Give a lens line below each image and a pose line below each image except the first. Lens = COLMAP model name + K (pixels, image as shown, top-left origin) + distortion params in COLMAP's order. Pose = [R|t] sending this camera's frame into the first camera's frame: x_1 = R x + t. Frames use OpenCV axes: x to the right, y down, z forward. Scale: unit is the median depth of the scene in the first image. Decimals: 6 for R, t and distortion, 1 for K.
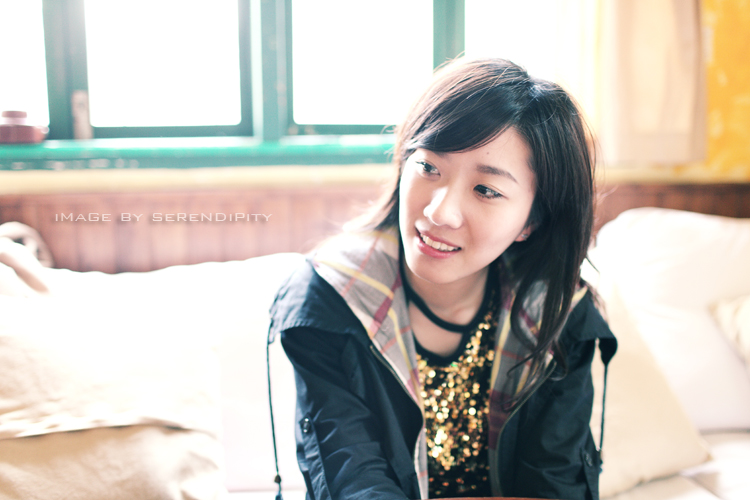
lens RADIAL K [[719.2, 0, 375.0], [0, 719.2, 250.0], [0, 0, 1]] dist [-0.003654, -0.002787]
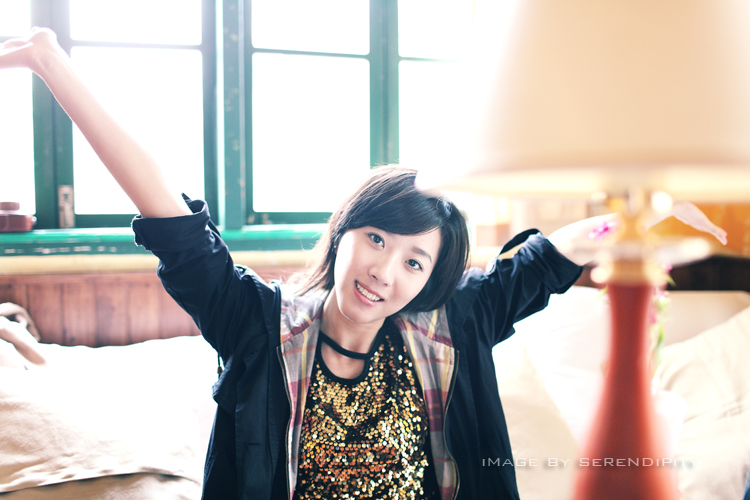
lens RADIAL K [[719.2, 0, 375.0], [0, 719.2, 250.0], [0, 0, 1]] dist [-0.003654, -0.002787]
pose [[0.995890, 0.001856, 0.090547, -0.025328], [0.005880, 0.996356, -0.085091, -0.020202], [-0.090375, 0.085274, 0.992250, -0.188046]]
